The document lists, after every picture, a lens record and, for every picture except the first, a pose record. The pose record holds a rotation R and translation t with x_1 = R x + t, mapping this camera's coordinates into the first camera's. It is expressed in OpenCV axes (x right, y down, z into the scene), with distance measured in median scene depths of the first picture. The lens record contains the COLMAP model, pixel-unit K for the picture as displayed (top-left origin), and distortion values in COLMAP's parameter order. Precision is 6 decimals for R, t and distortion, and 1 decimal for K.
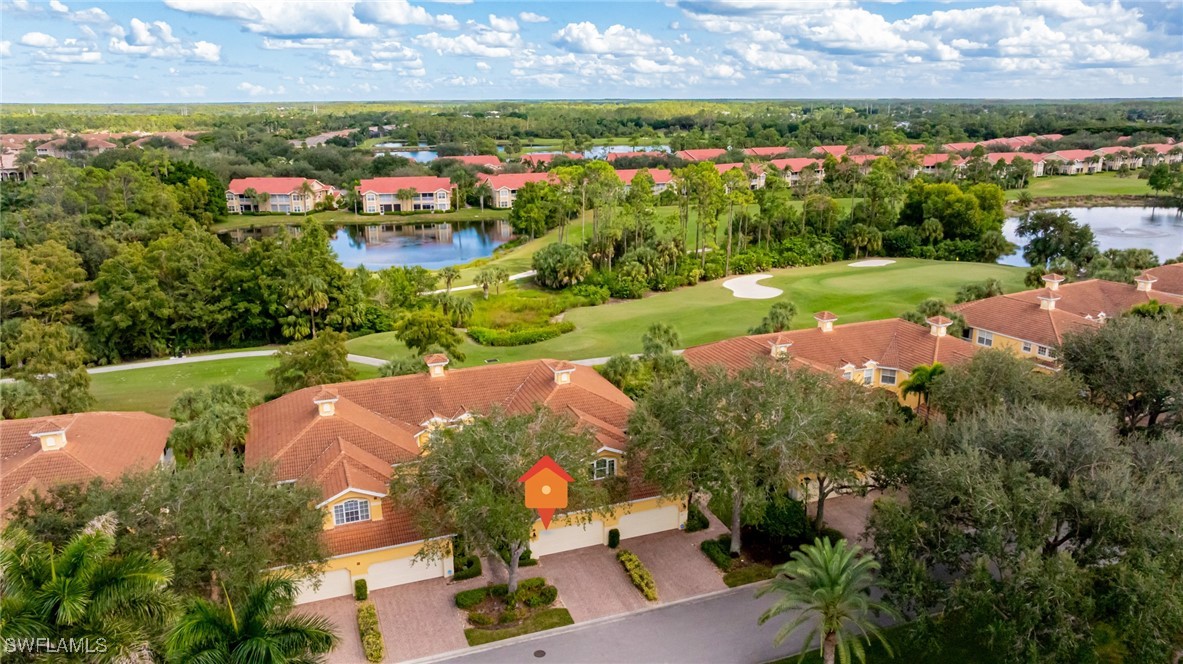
lens RADIAL K [[842.9, 0, 588.7], [0, 842.9, 349.4], [0, 0, 1]] dist [-0.002734, -0.000595]
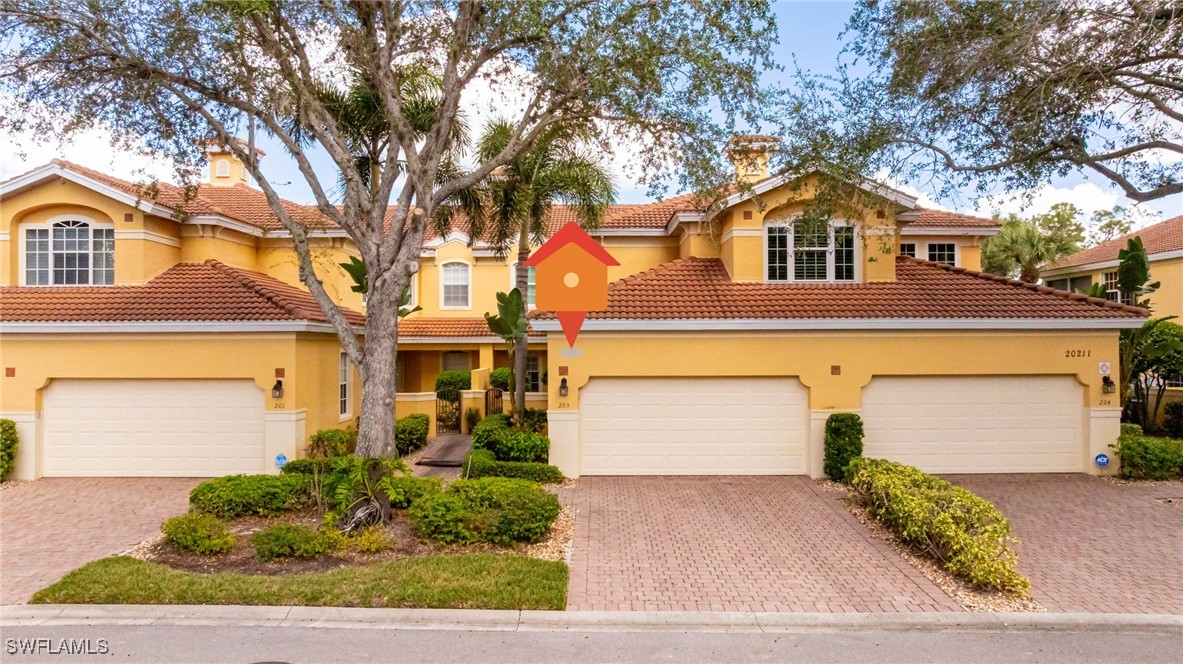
lens RADIAL K [[839.7, 0, 586.0], [0, 839.7, 329.1], [0, 0, 1]] dist [-0.041518, 0.043562]
pose [[0.931564, -0.005683, -0.363533, 0.018934], [-0.102861, 0.954909, -0.278511, 0.099825], [0.348723, 0.296844, 0.888975, 0.254880]]
